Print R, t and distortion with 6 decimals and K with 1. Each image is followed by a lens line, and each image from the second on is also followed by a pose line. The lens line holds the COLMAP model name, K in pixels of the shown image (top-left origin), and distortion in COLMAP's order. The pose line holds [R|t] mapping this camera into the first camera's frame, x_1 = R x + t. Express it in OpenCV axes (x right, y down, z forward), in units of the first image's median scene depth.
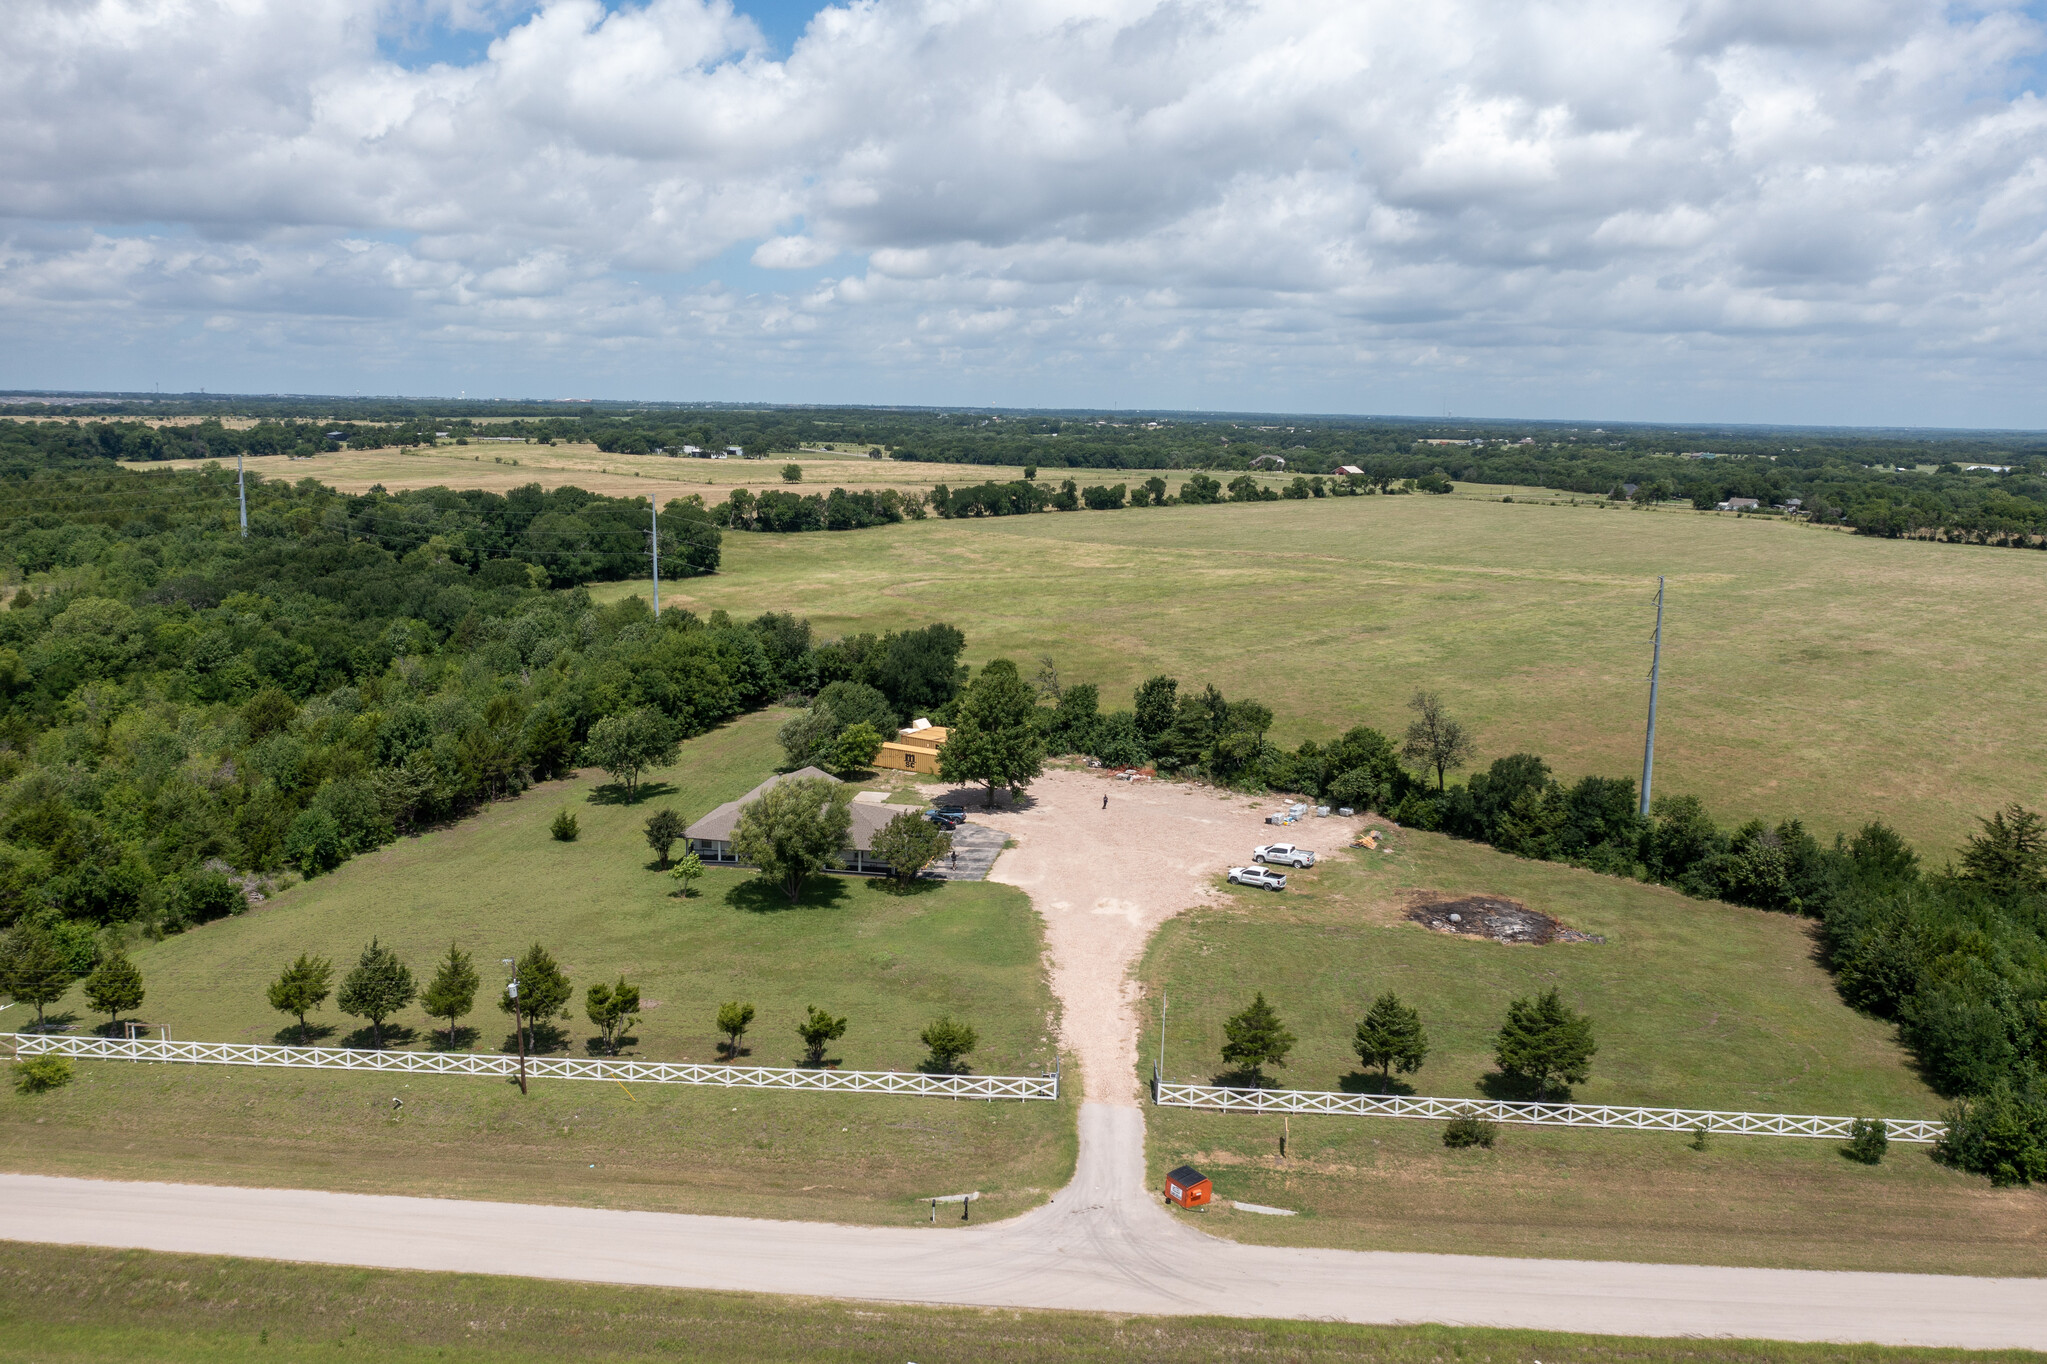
lens RADIAL K [[1591.1, 0, 1010.3], [0, 1591.1, 680.6], [0, 0, 1]] dist [-0.011717, -0.001638]
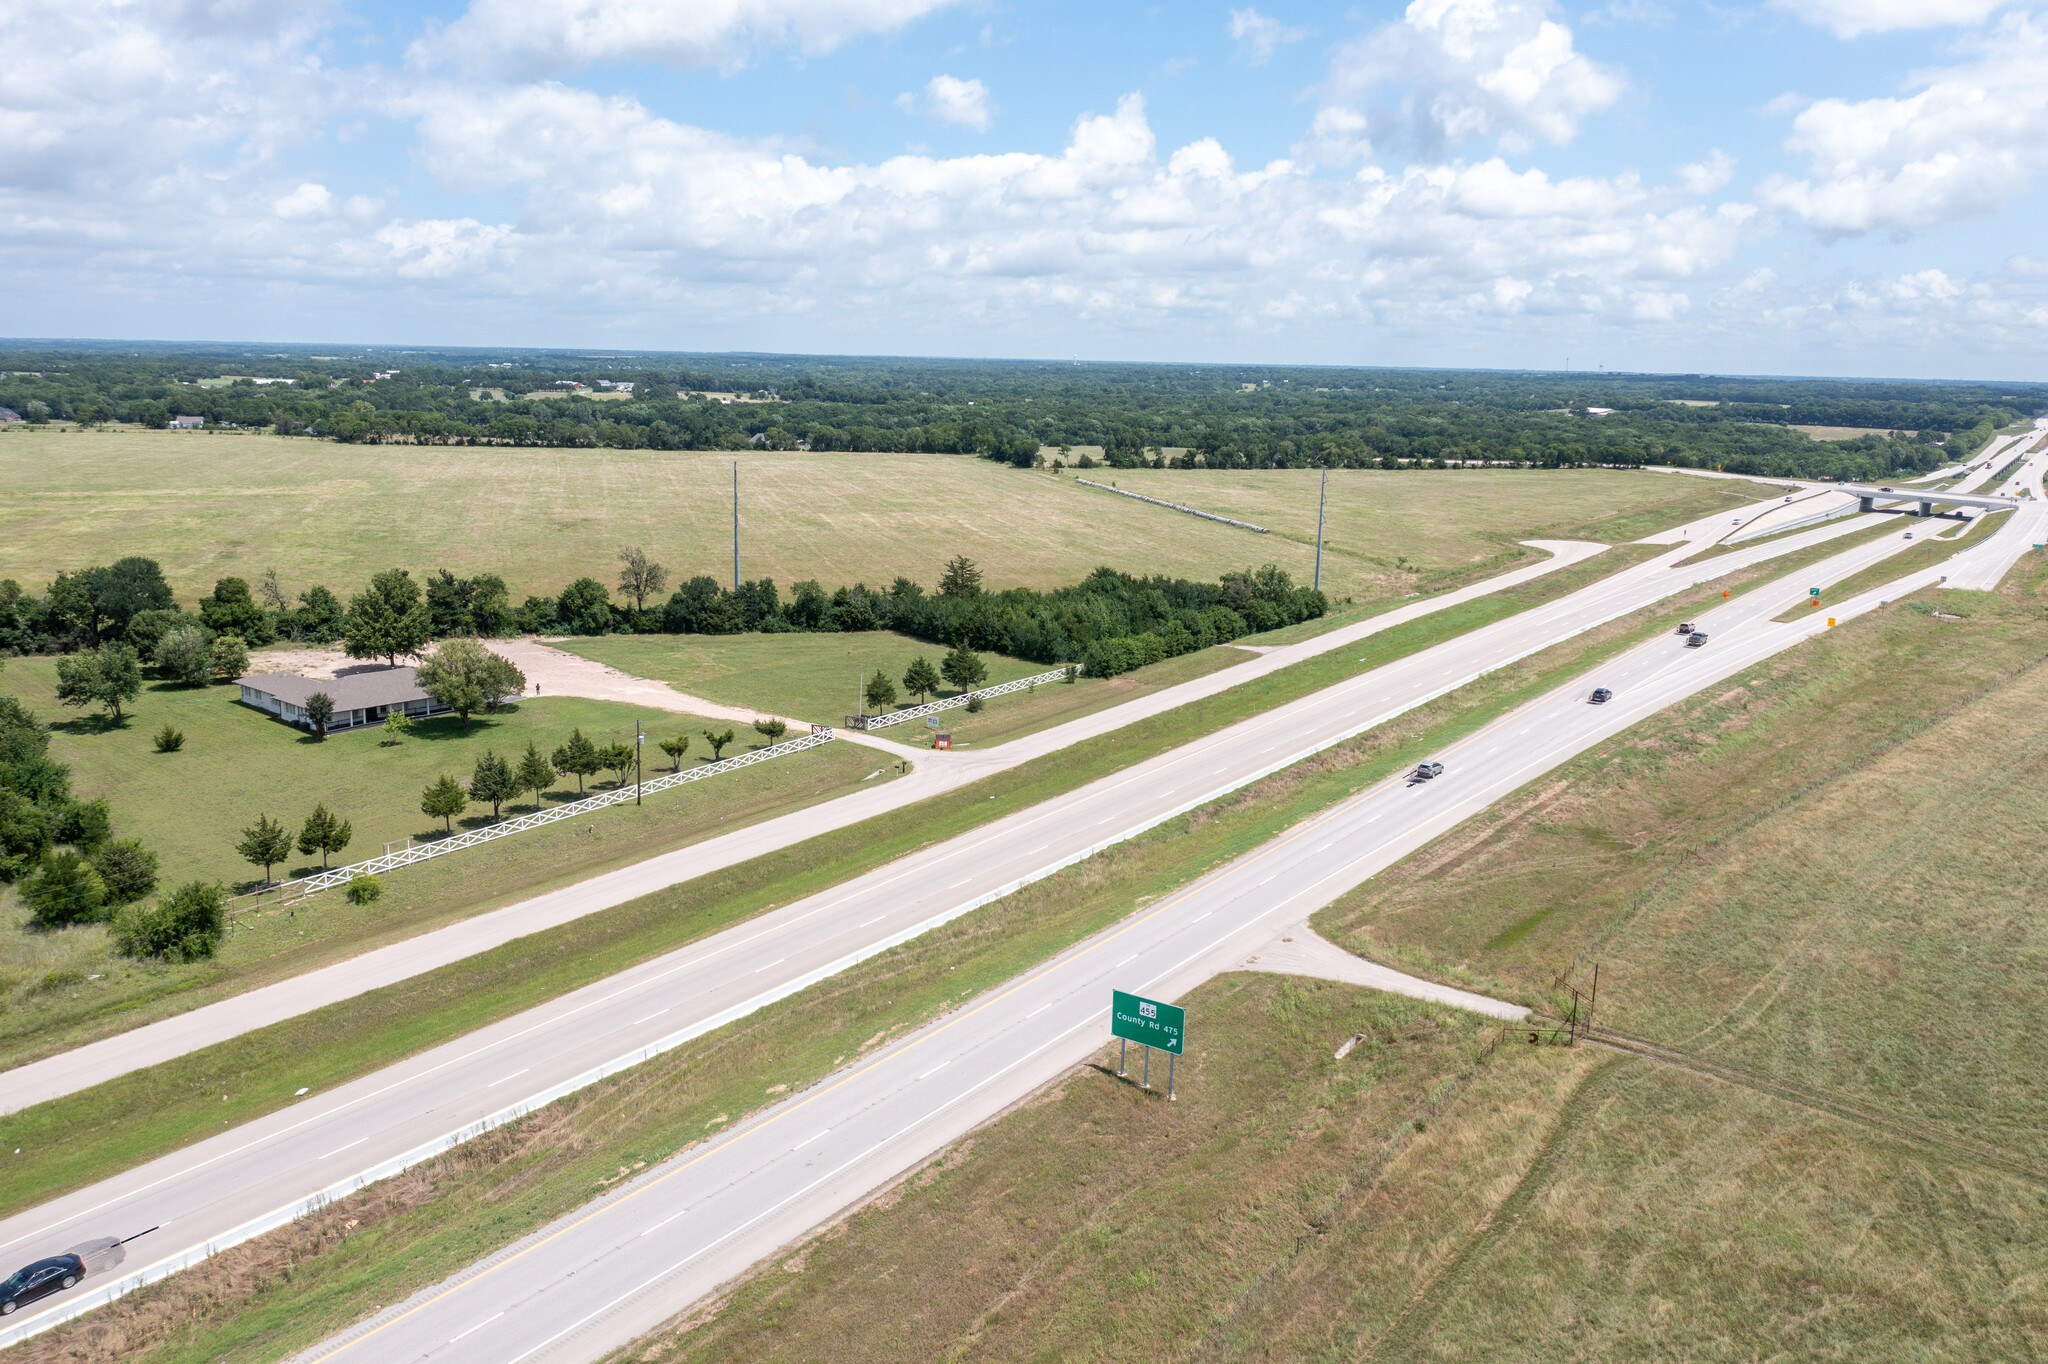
lens RADIAL K [[1591.9, 0, 1010.8], [0, 1591.9, 680.6], [0, 0, 1]] dist [-0.011717, -0.001638]
pose [[0.499204, -0.178556, 0.847888, -0.865731], [0.132449, 0.982762, 0.128978, -0.015693], [-0.856302, 0.047916, 0.514248, -0.103400]]
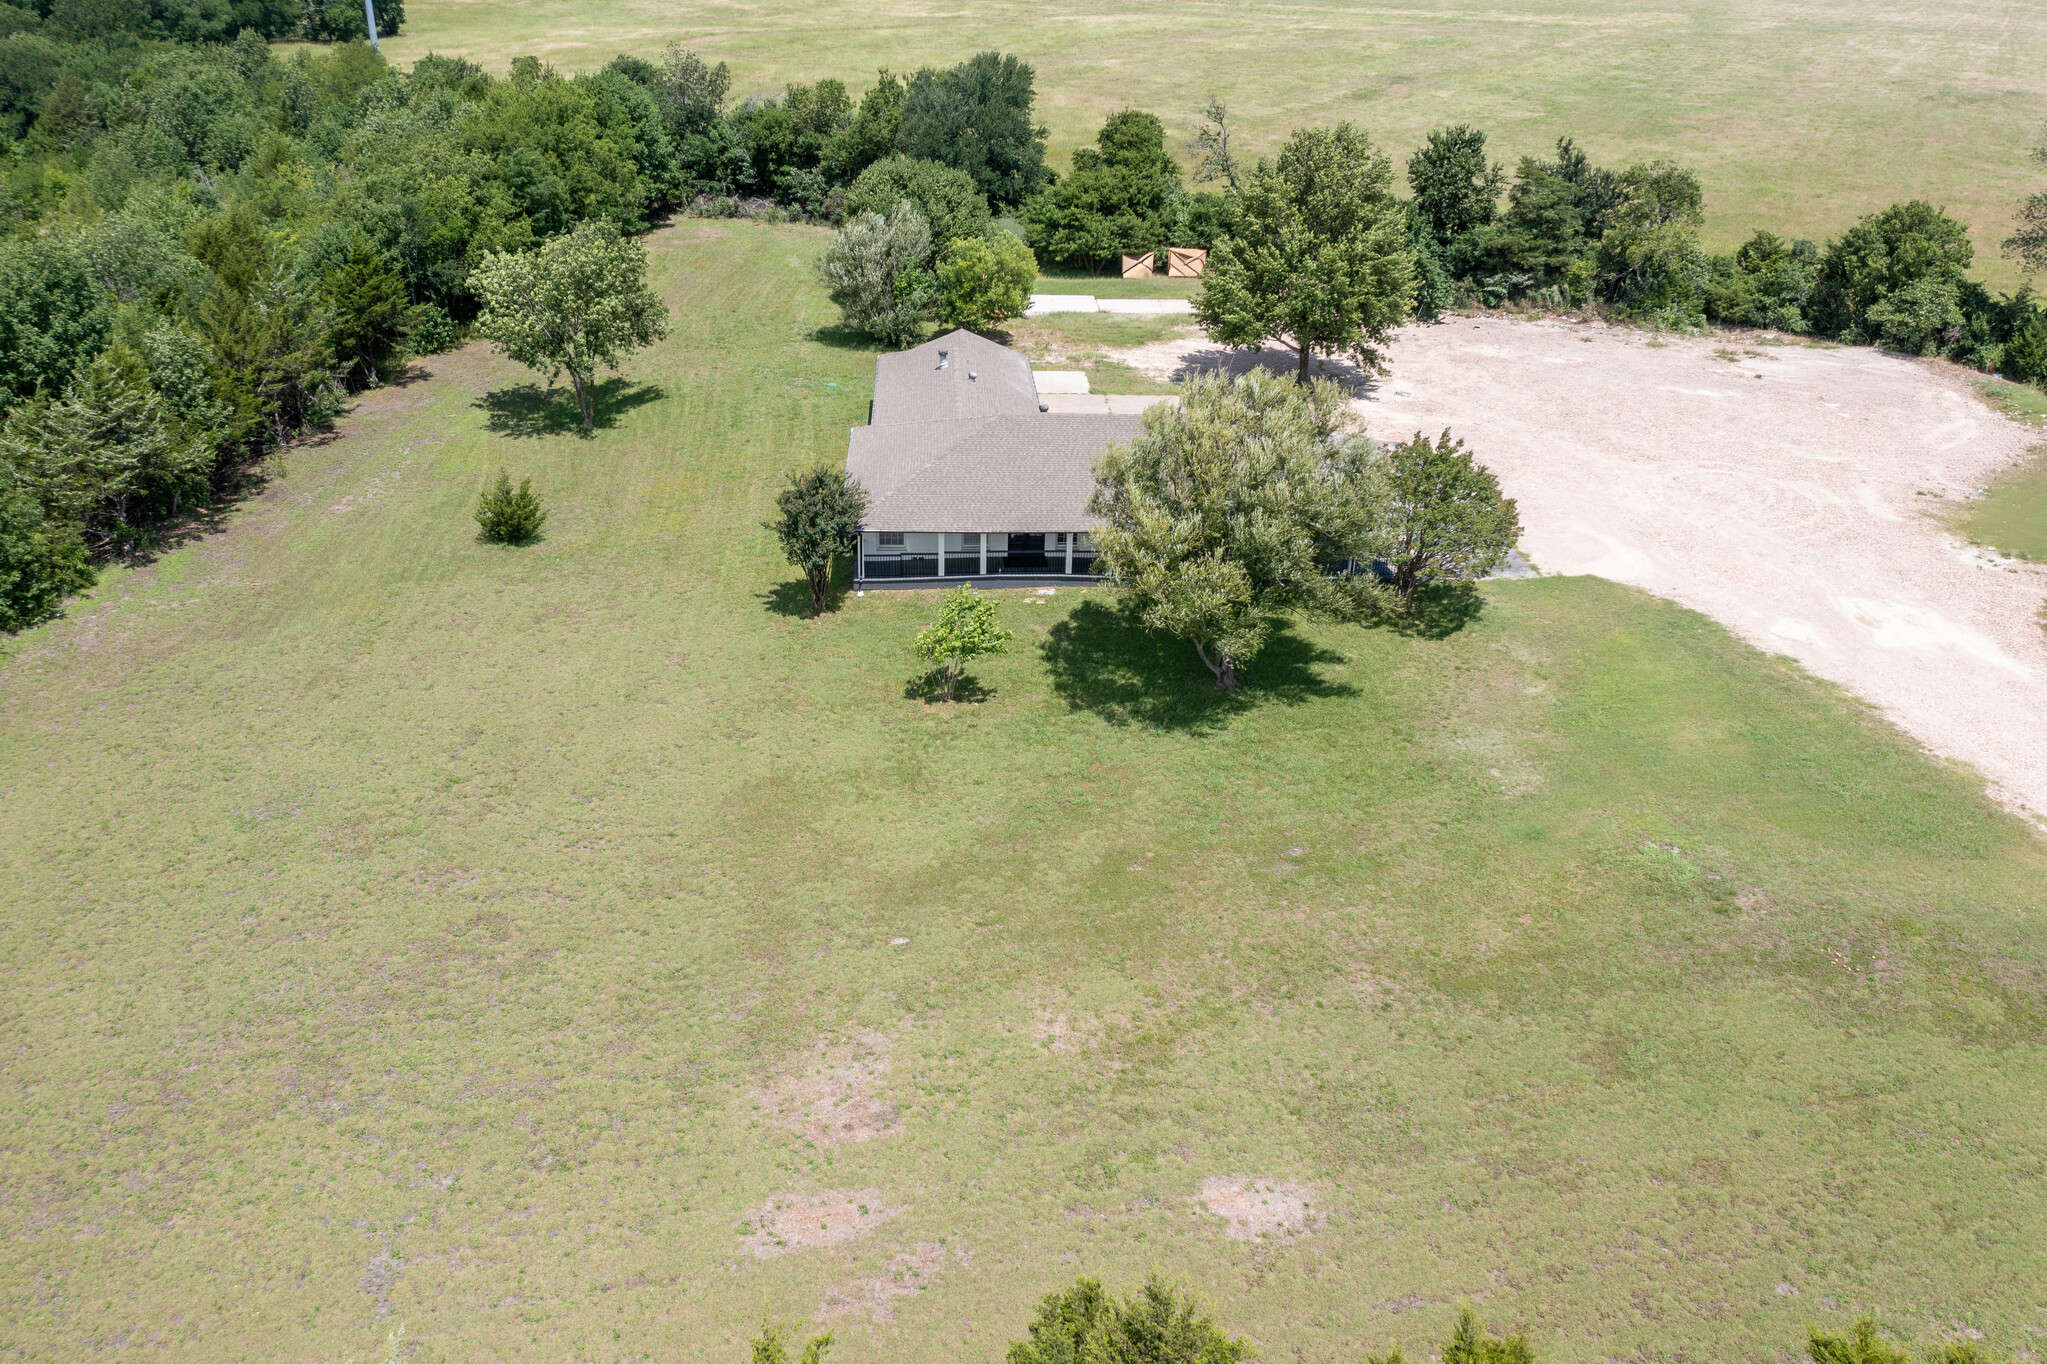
lens RADIAL K [[1591.1, 0, 1010.3], [0, 1591.1, 680.6], [0, 0, 1]] dist [-0.011717, -0.001638]
pose [[0.974878, -0.101886, 0.198070, -0.218287], [0.038546, 0.953002, 0.300501, 0.010088], [-0.219378, -0.285317, 0.932988, 0.506325]]
